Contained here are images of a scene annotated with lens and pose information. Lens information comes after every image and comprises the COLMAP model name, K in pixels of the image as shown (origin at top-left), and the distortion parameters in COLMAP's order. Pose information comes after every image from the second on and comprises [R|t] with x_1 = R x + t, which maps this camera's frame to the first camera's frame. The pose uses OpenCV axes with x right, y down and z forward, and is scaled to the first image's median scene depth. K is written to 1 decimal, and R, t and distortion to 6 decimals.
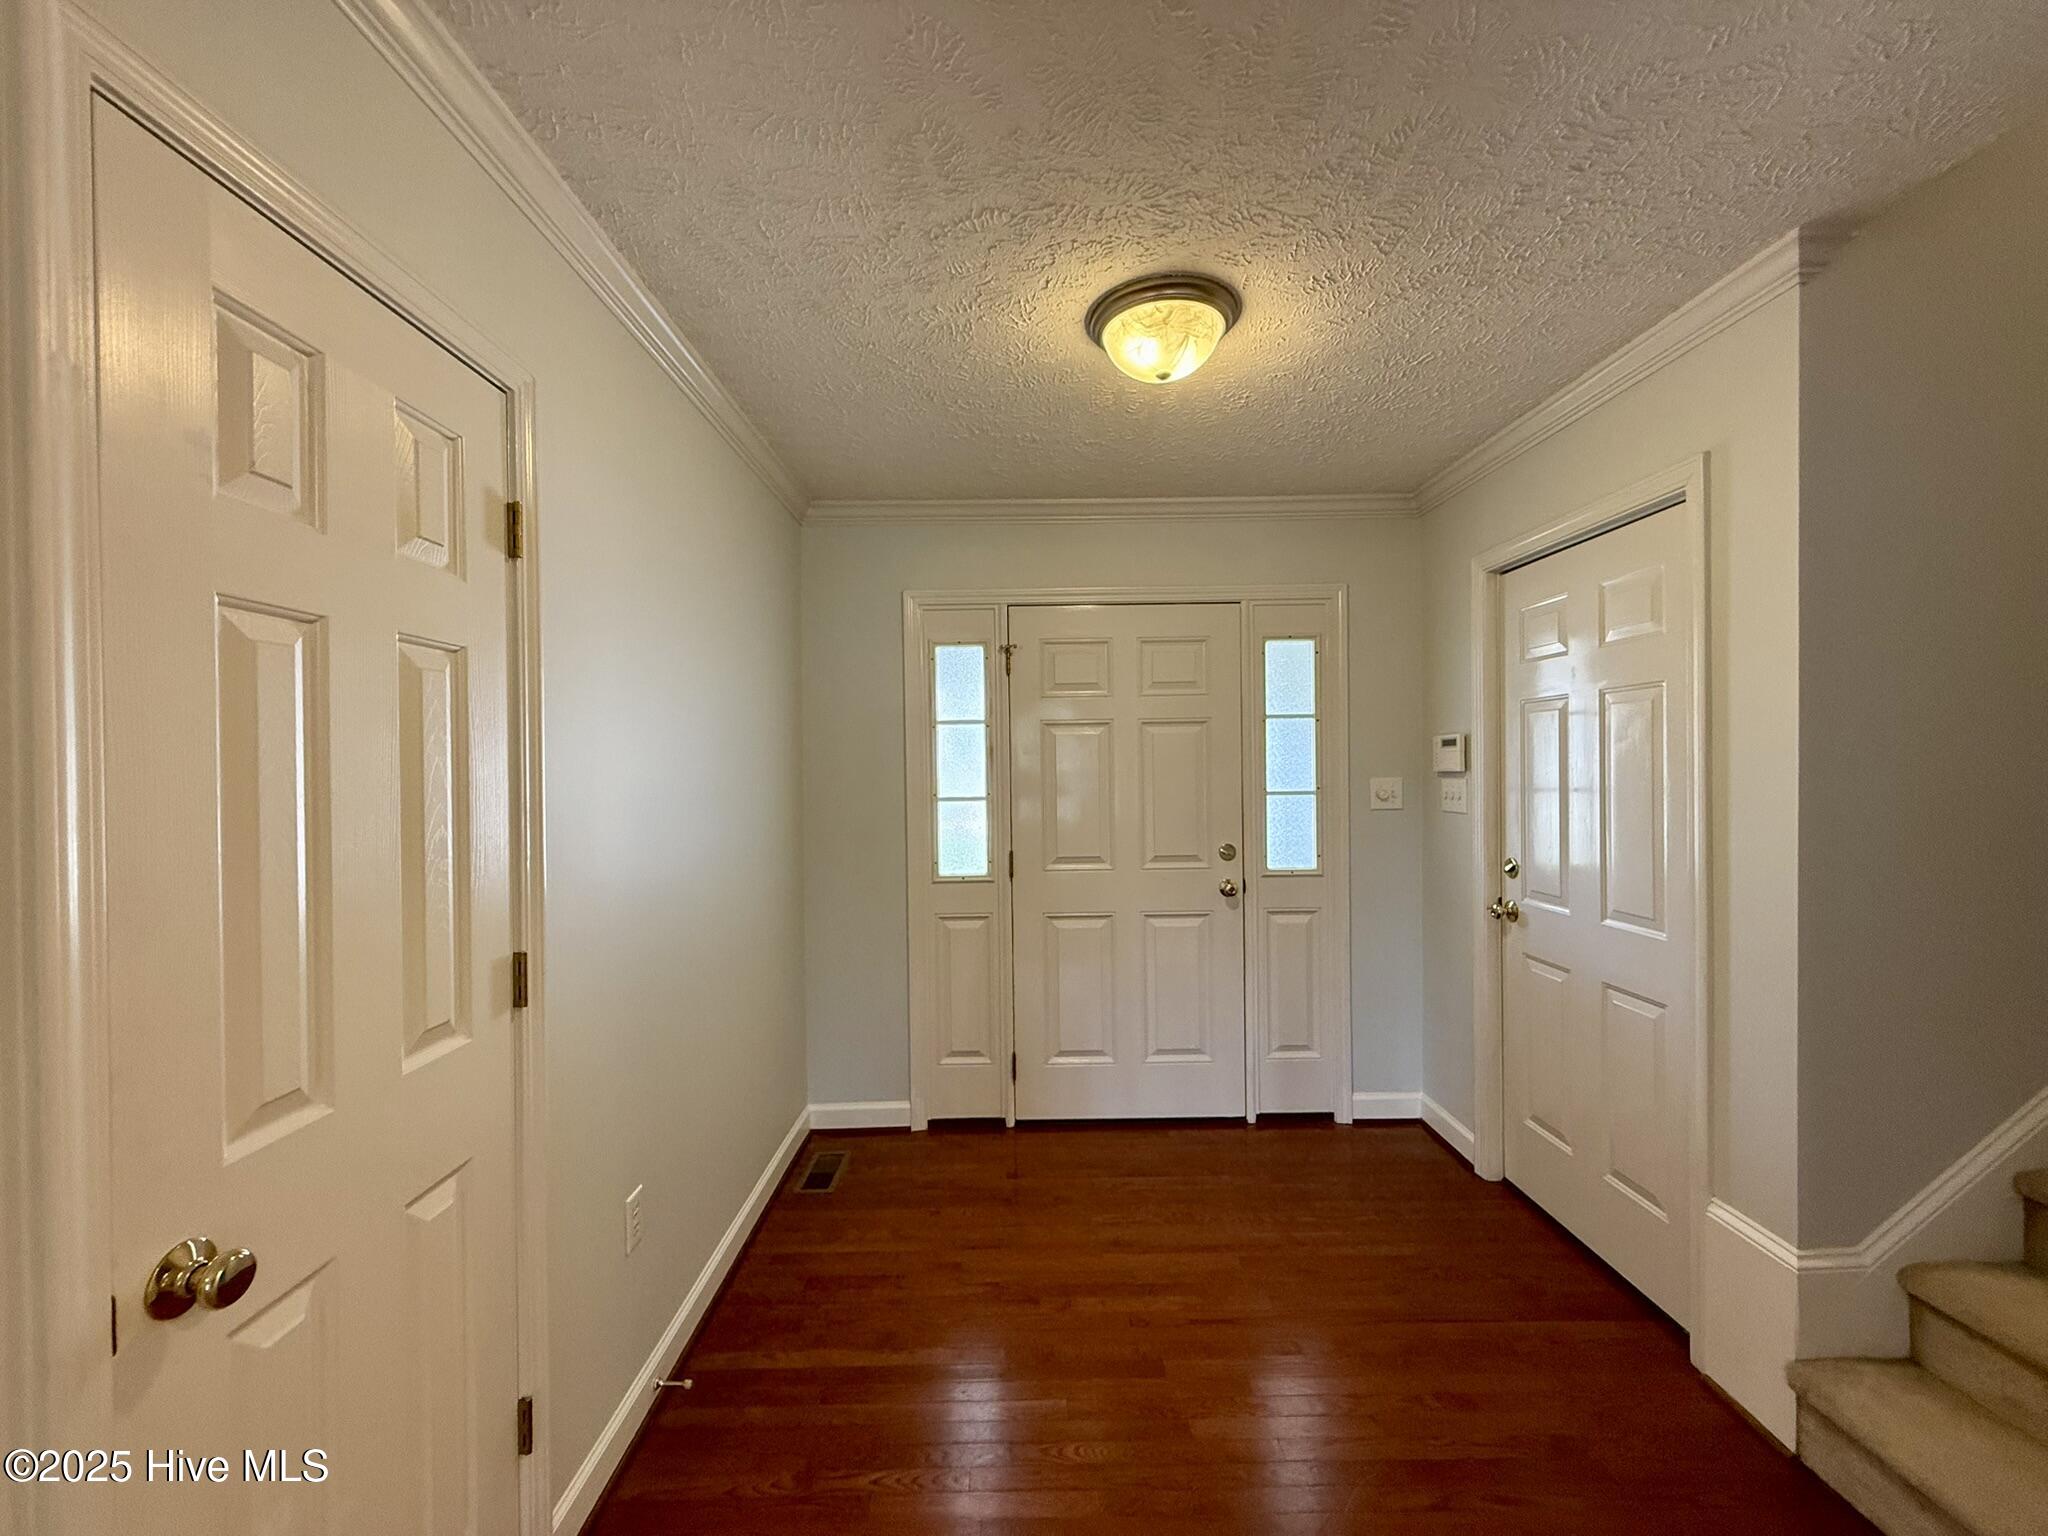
lens RADIAL K [[818.5, 0, 1033.0], [0, 818.5, 772.1], [0, 0, 1]] dist [0.000282, 0.000260]
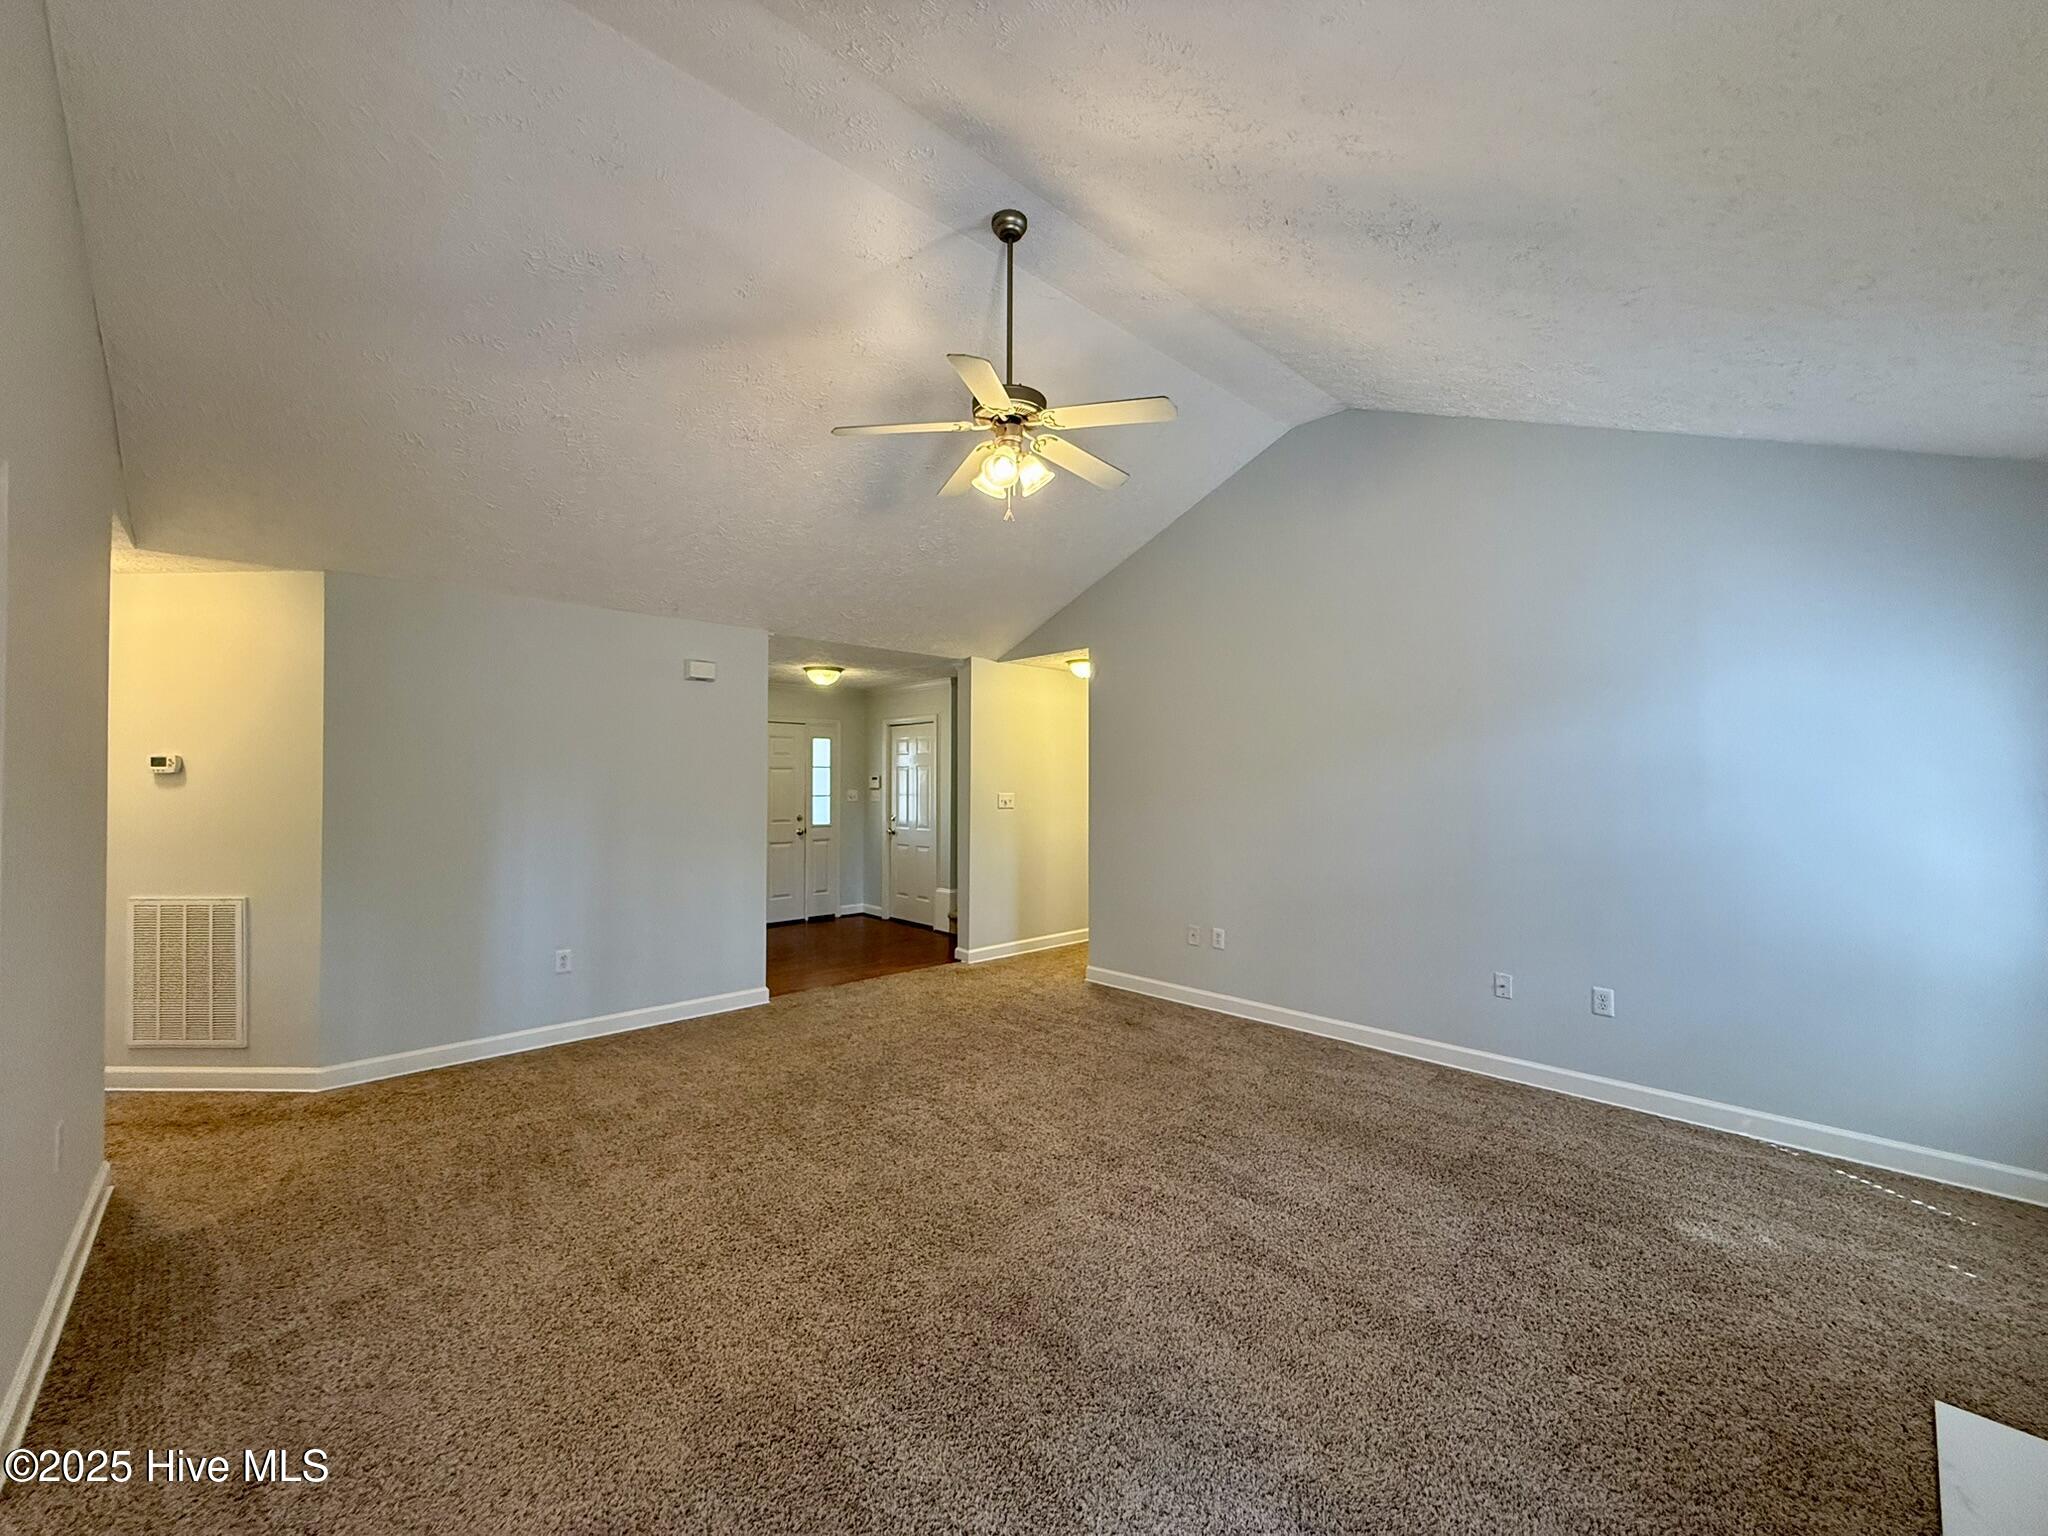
lens RADIAL K [[818.5, 0, 1026.2], [0, 818.5, 777.9], [0, 0, 1]] dist [0.000282, 0.000260]
pose [[0.748627, 0.014362, 0.662836, -1.119237], [-0.004344, 0.999850, -0.016758, 0.010036], [-0.662978, 0.009666, 0.748577, -1.691220]]
